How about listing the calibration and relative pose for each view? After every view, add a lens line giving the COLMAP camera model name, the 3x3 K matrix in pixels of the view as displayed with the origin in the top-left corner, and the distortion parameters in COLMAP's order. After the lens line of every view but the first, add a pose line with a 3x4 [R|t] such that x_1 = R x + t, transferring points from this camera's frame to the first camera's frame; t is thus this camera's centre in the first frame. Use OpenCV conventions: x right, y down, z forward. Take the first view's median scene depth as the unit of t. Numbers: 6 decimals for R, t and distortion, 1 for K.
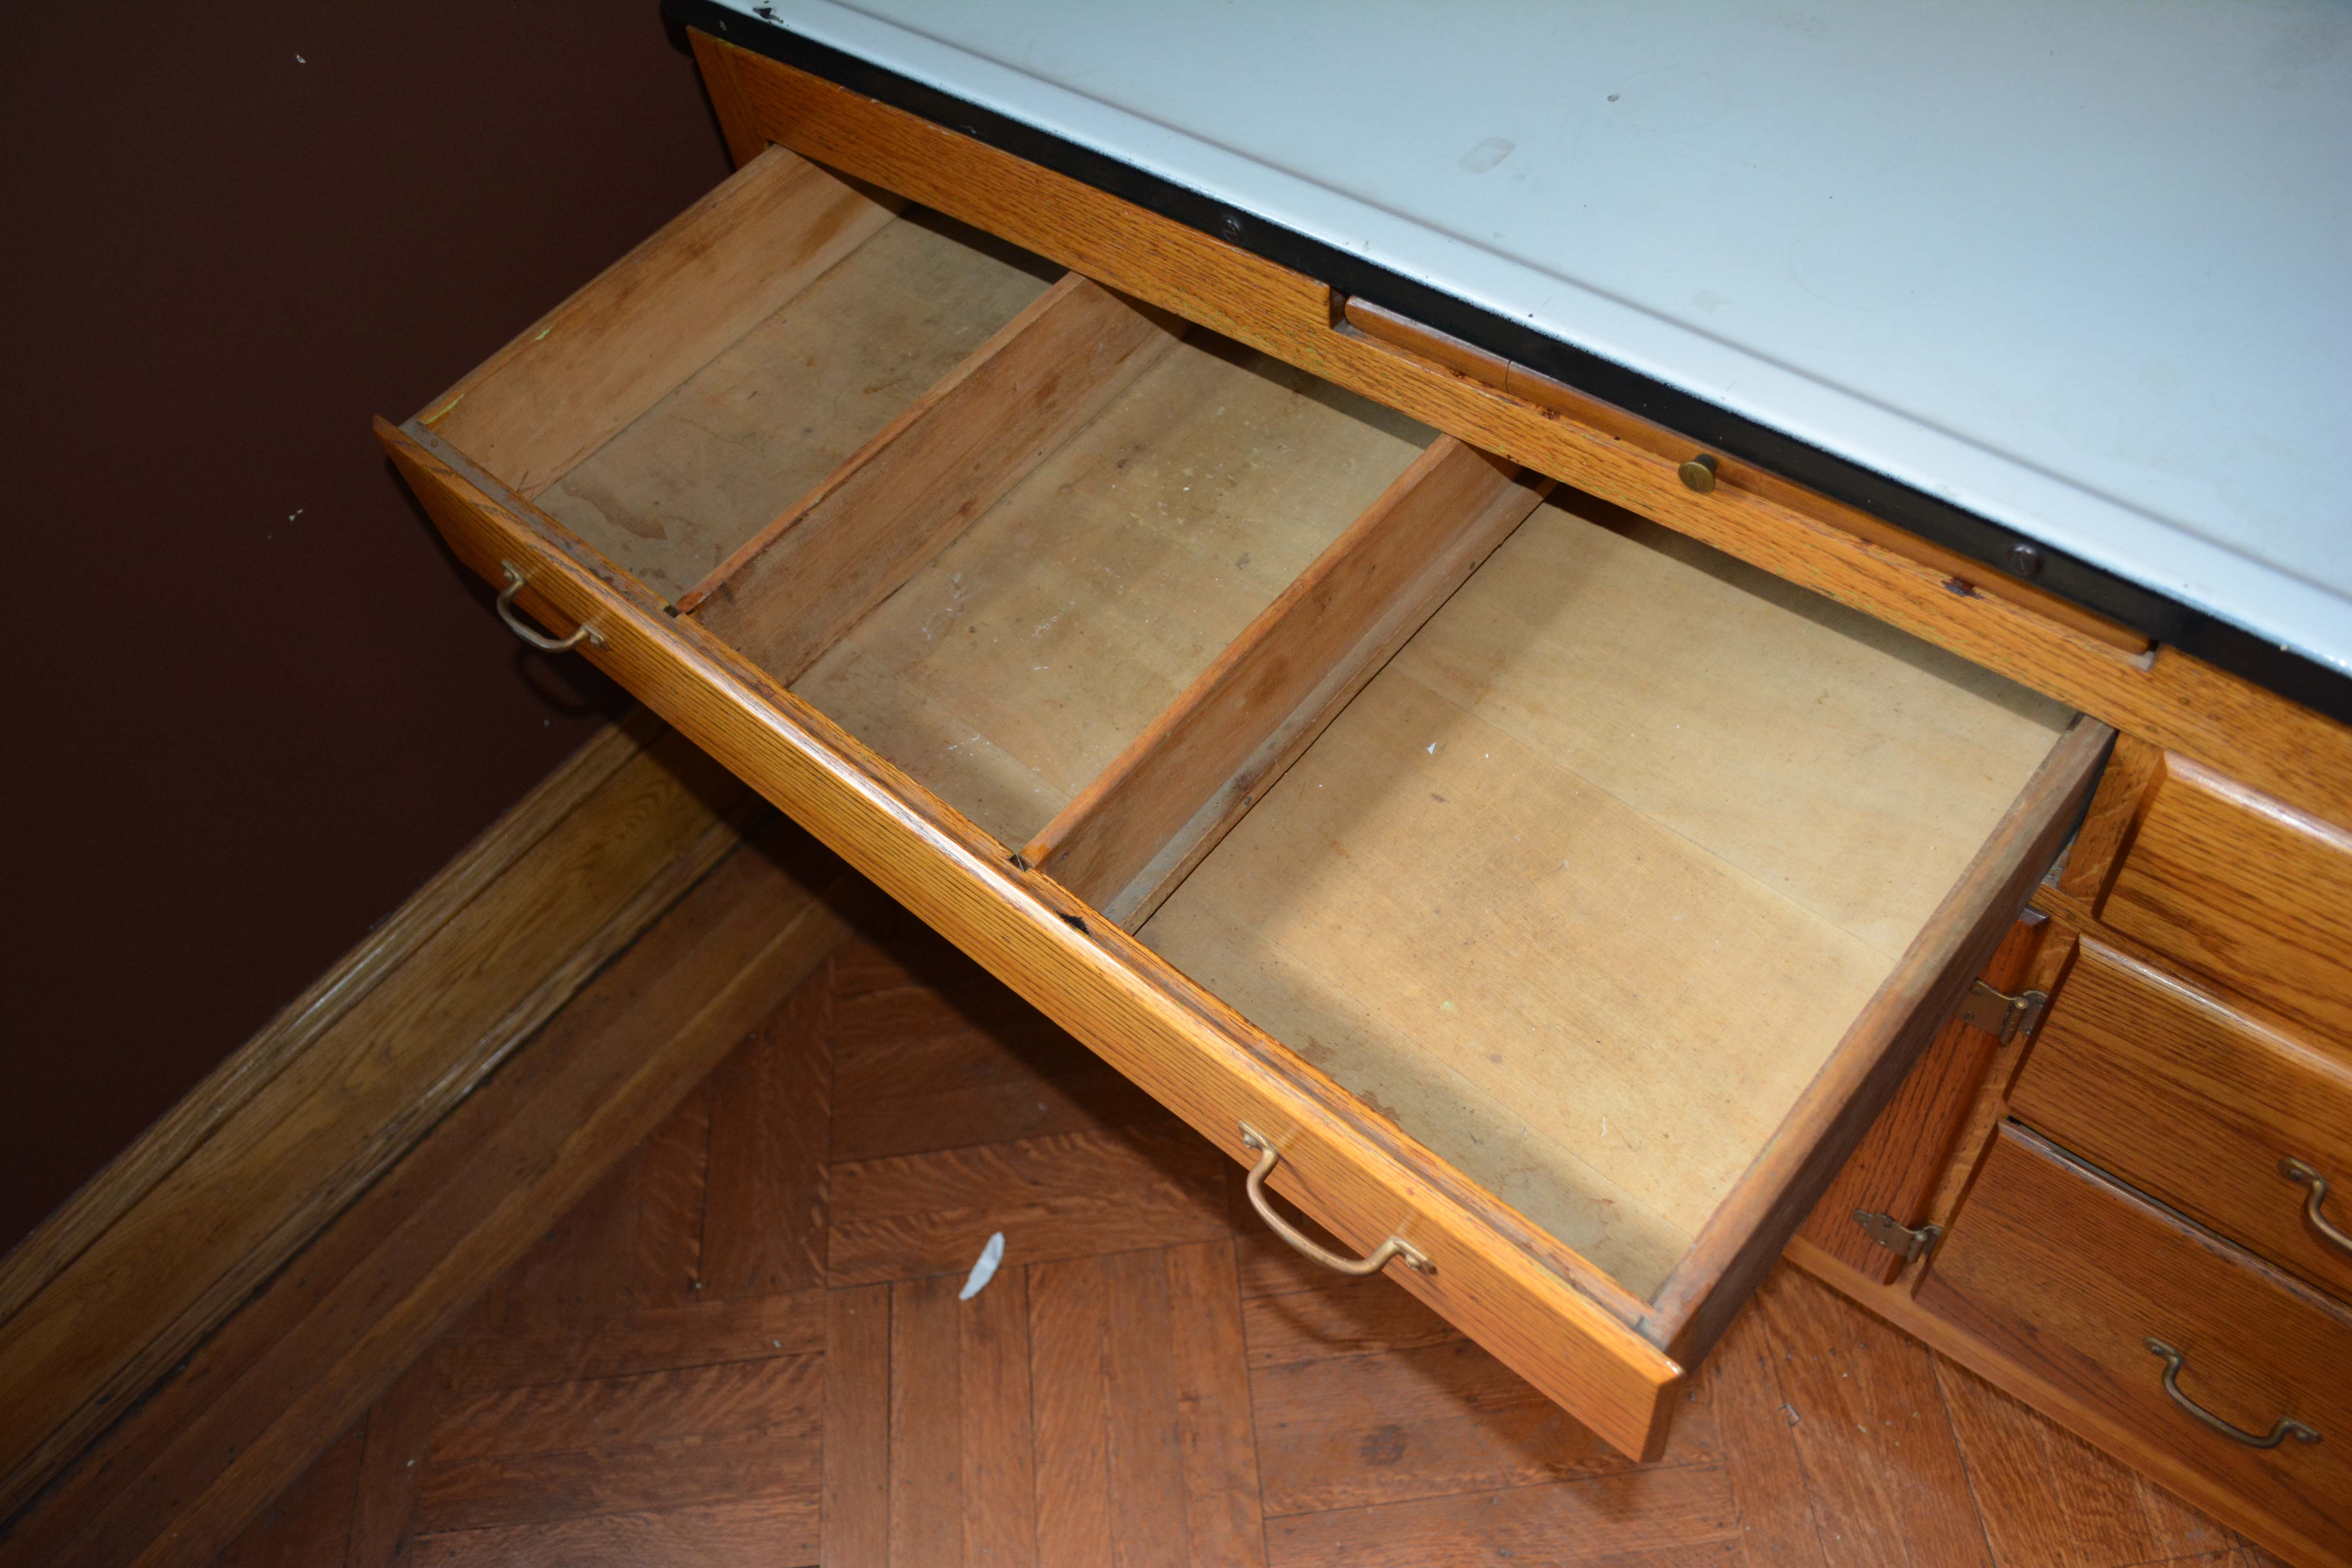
lens RADIAL K [[1834.5, 0, 1168.0], [0, 1834.5, 793.7], [0, 0, 1]] dist [-0.083771, 0.007636]
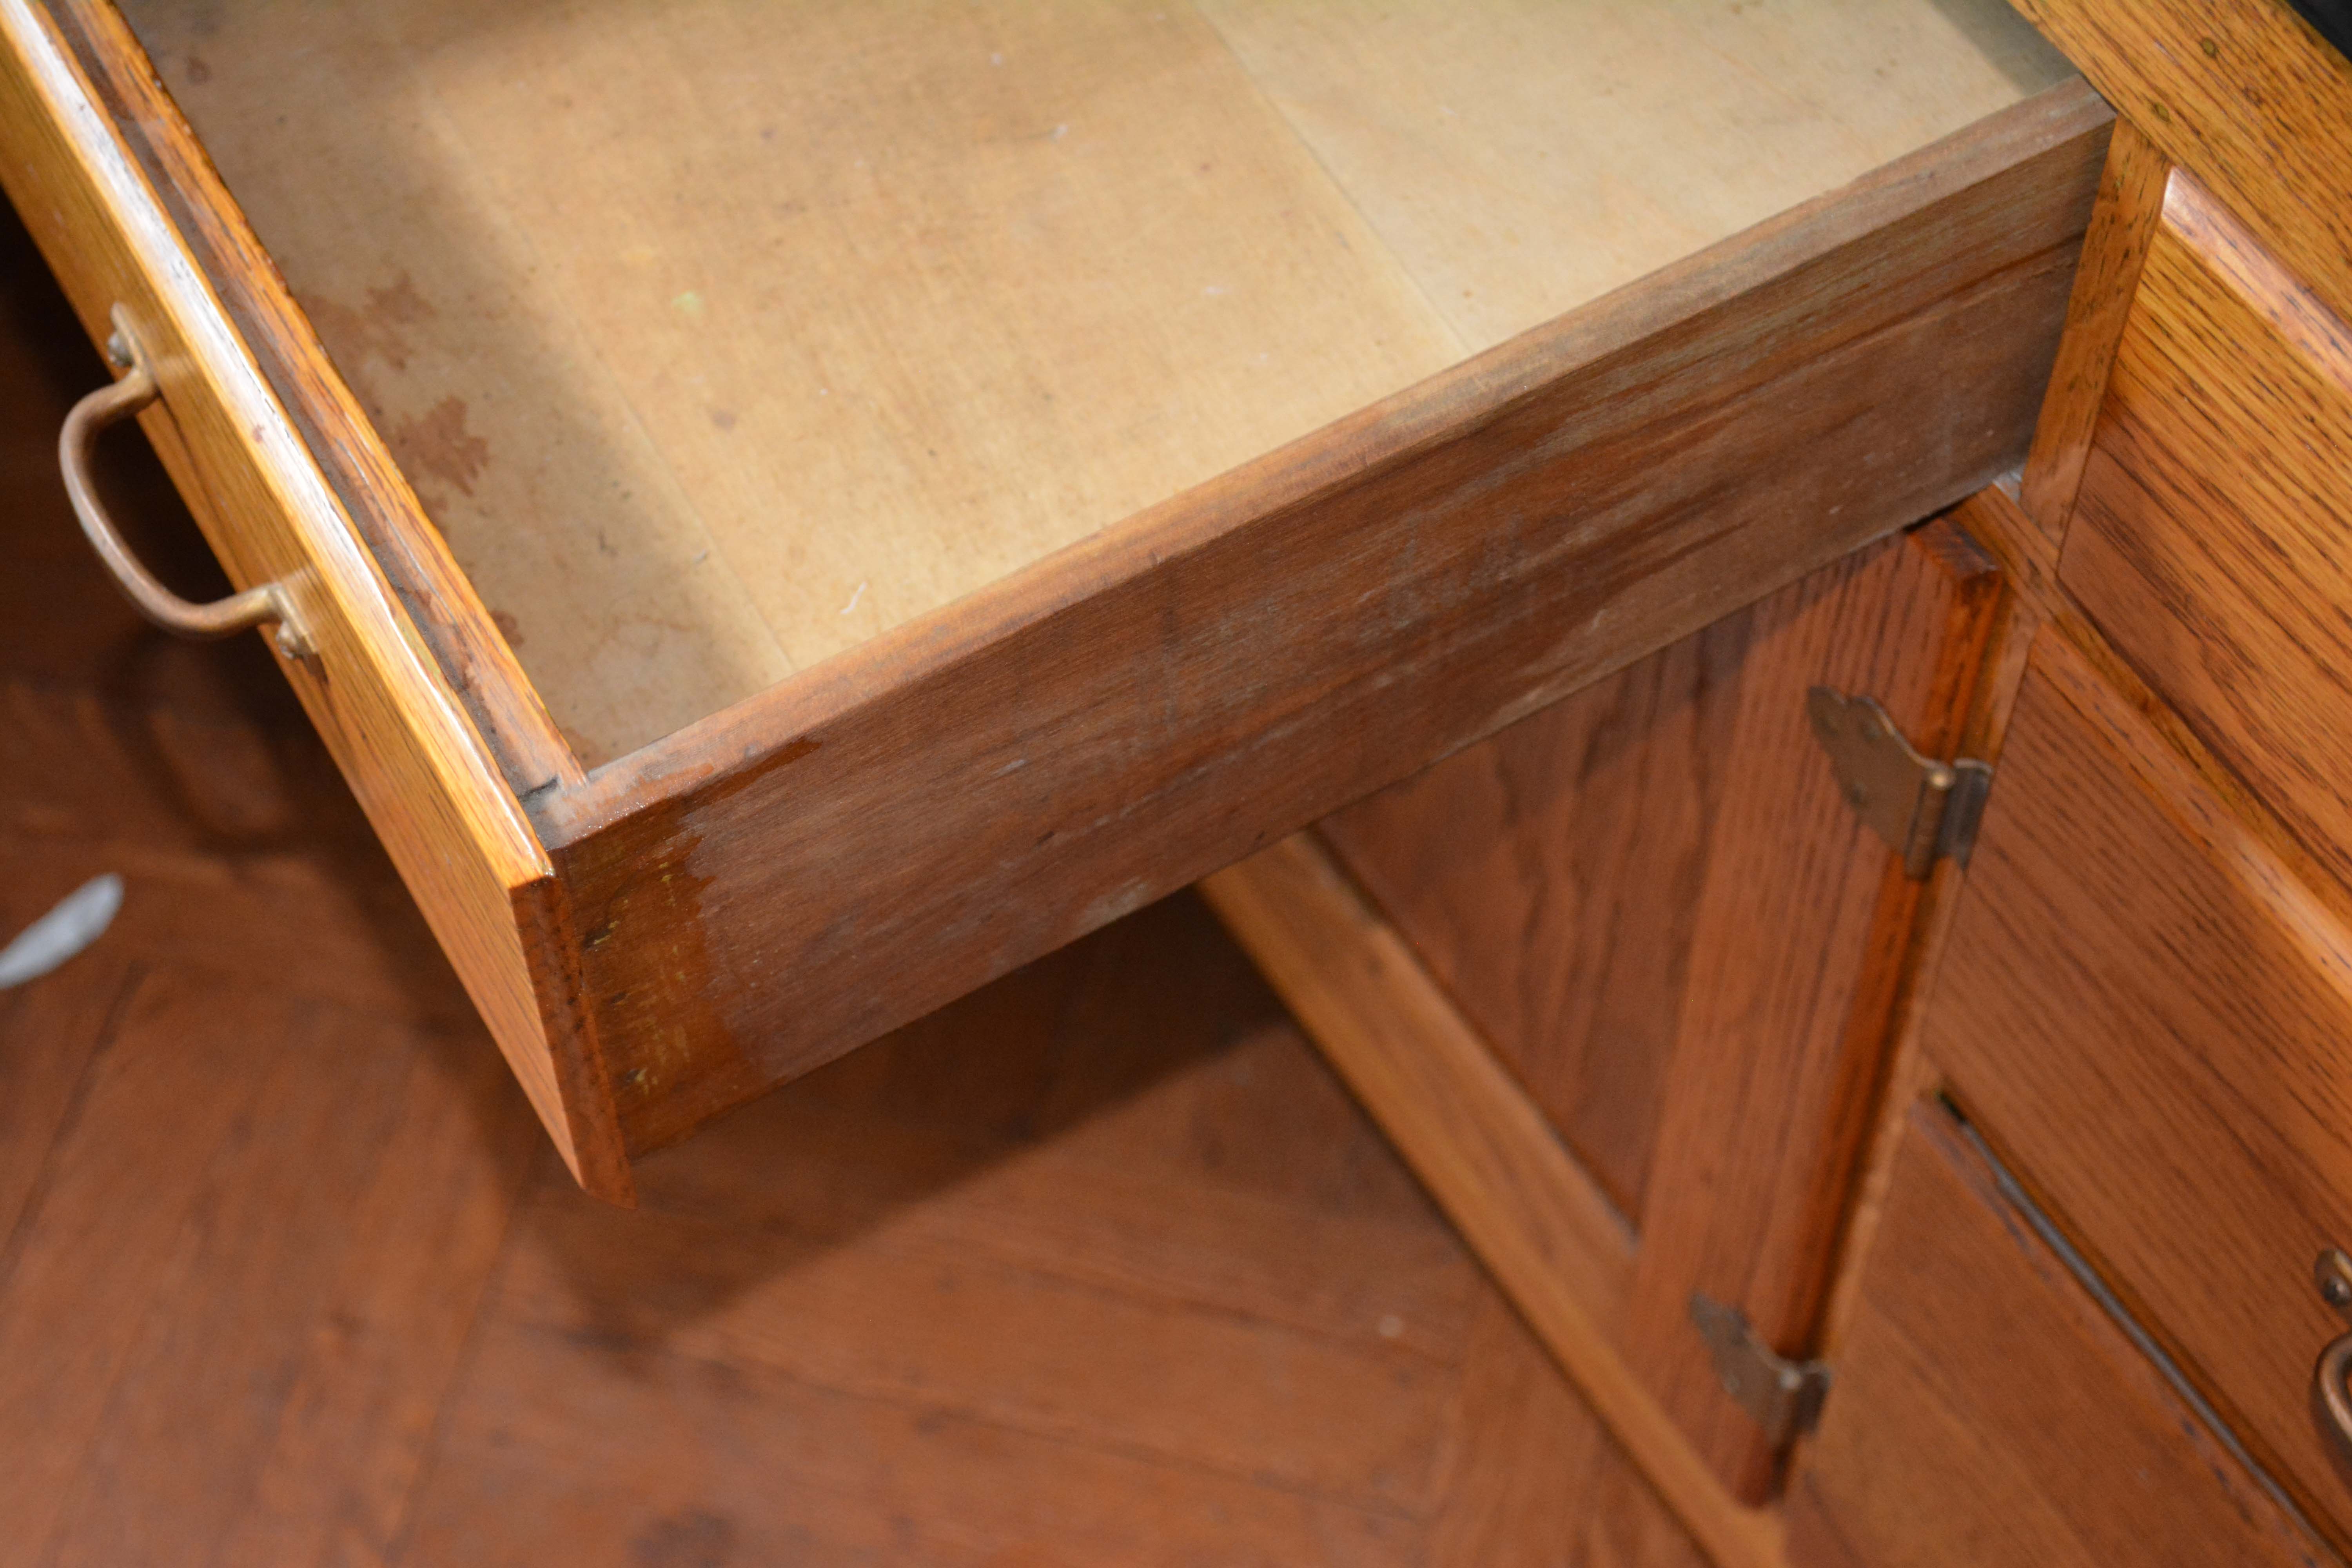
lens RADIAL K [[4322.5, 0, 1176.0], [0, 4322.5, 784.0], [0, 0, 1]] dist [0.008226, 0.088902]
pose [[0.941745, 0.332874, -0.048077, 0.224521], [-0.330510, 0.942423, 0.051004, 0.082314], [0.062287, -0.032143, 0.997541, -0.073236]]
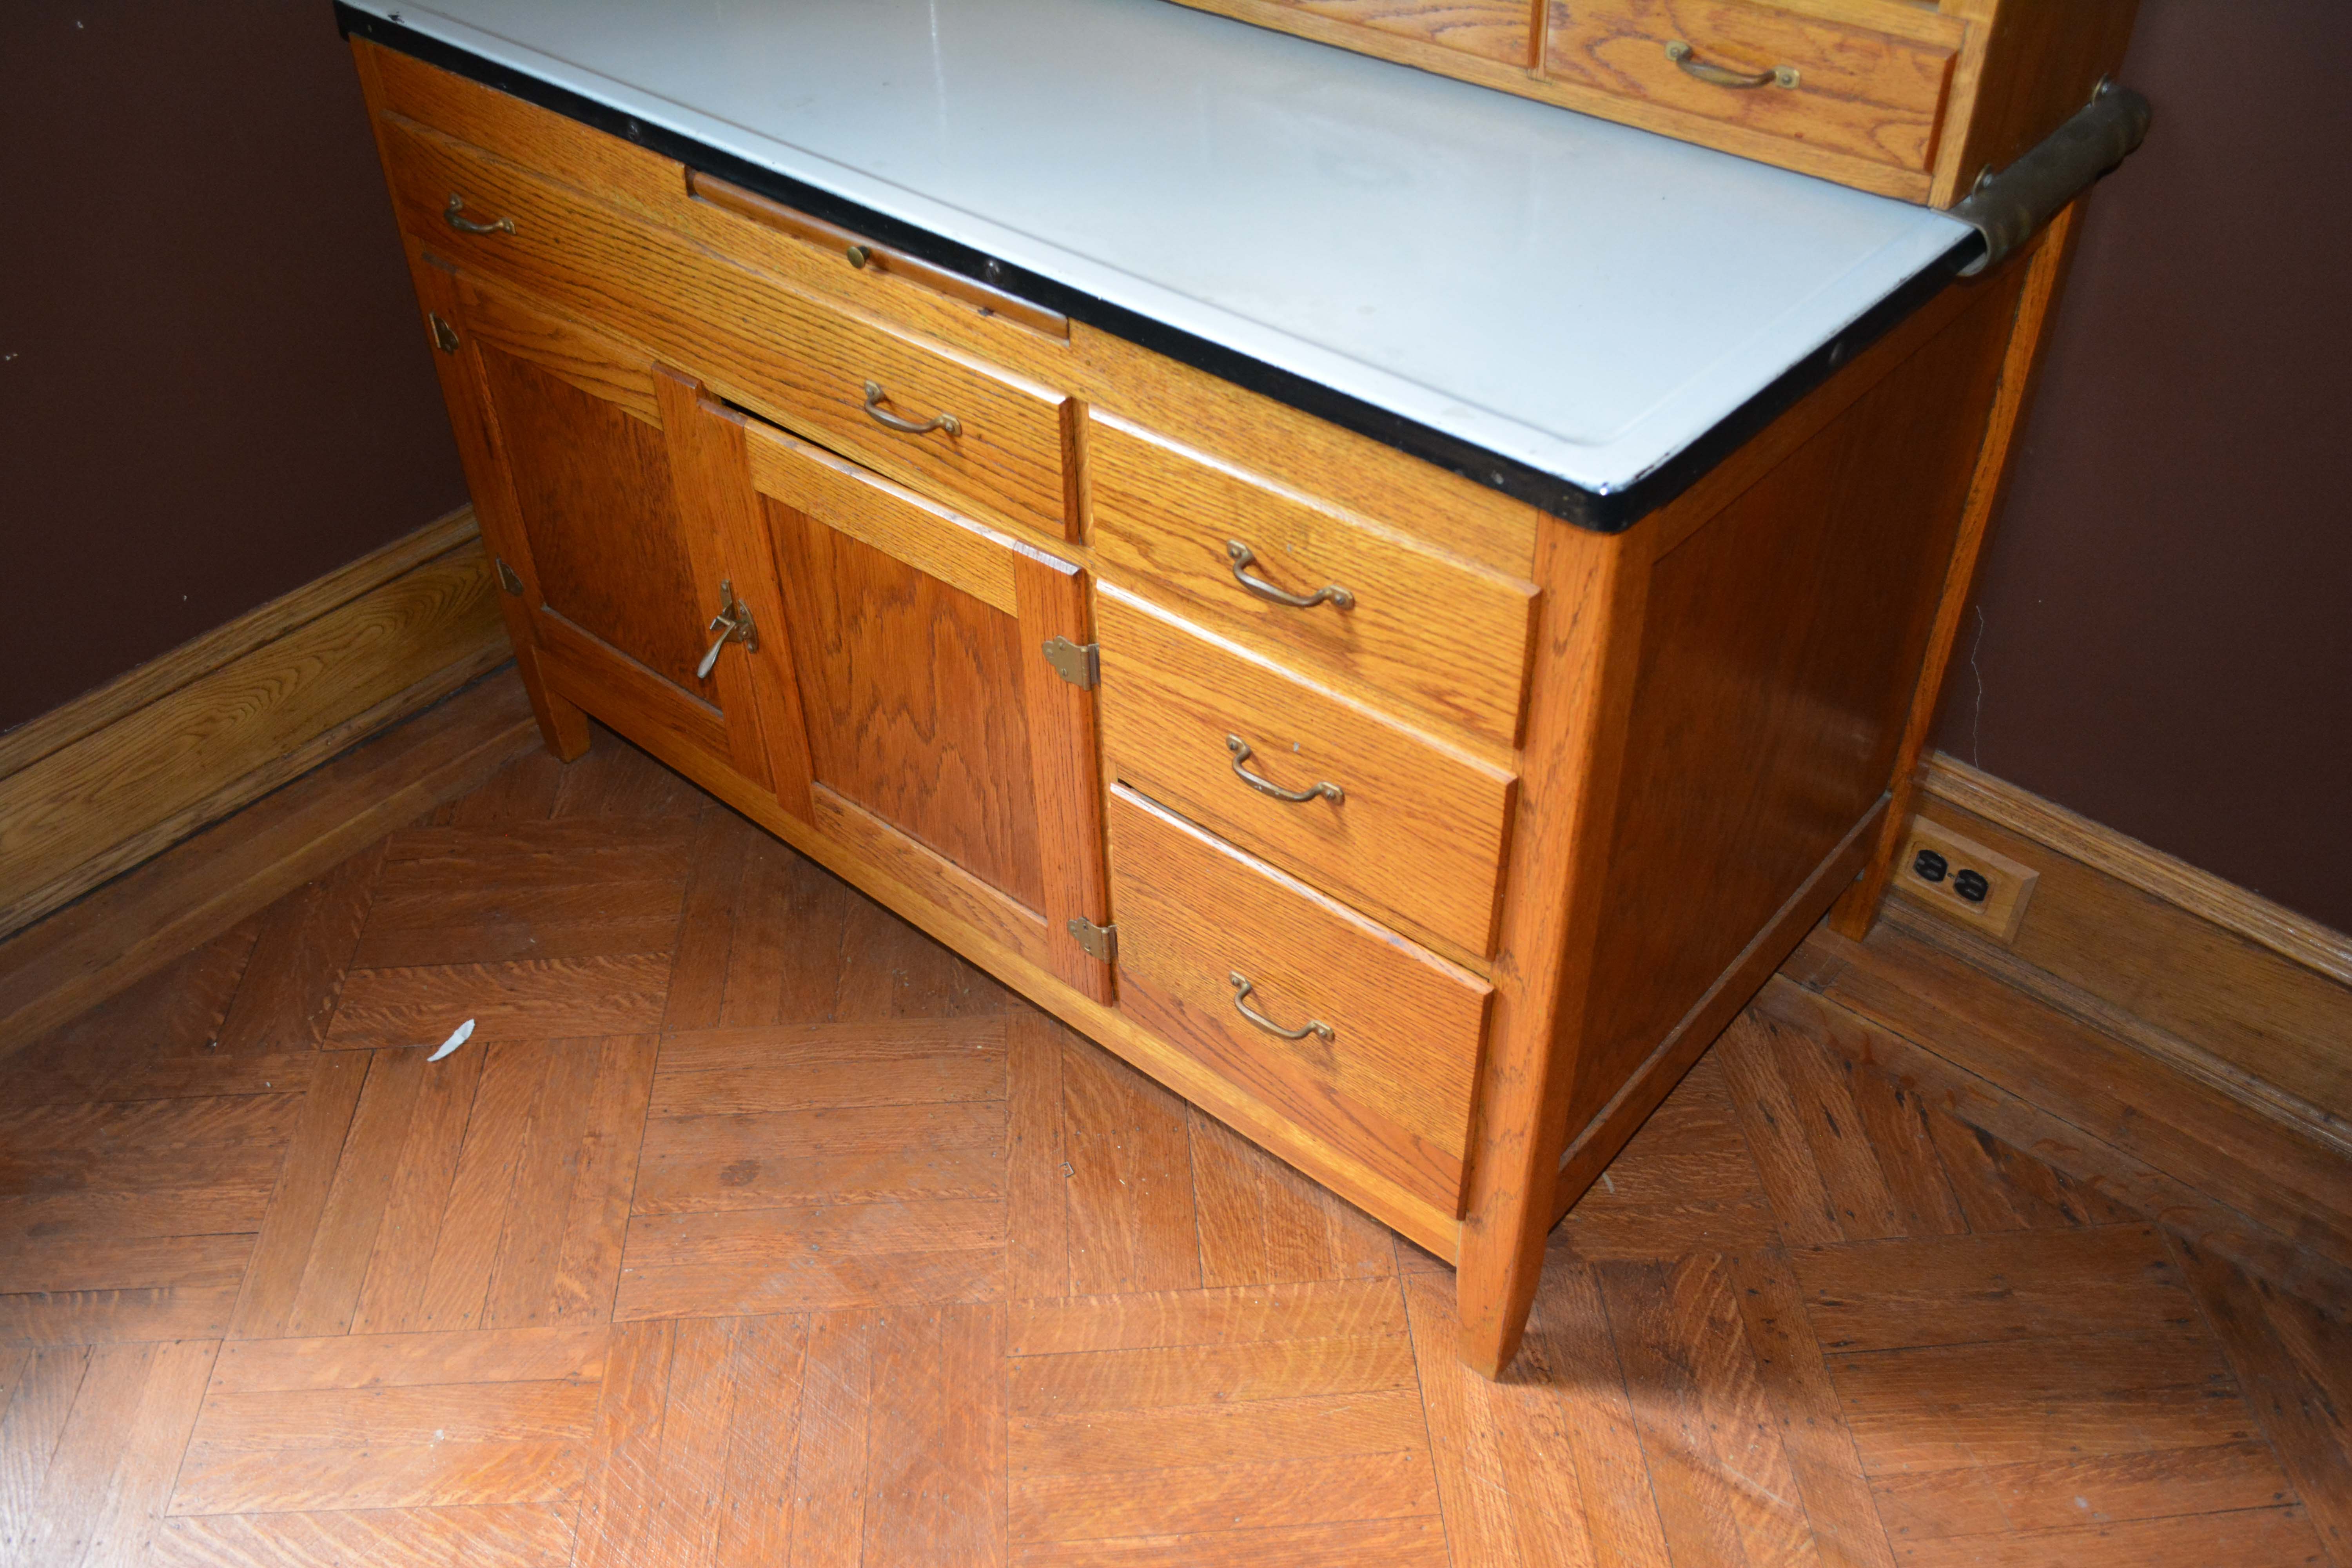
lens RADIAL K [[1977.4, 0, 1169.5], [0, 1977.4, 799.8], [0, 0, 1]] dist [-0.077725, 0.007782]
pose [[0.992182, 0.104591, 0.068085, 0.290458], [-0.086746, 0.970194, -0.226272, 0.390923], [-0.089721, 0.218597, 0.971682, -0.367334]]
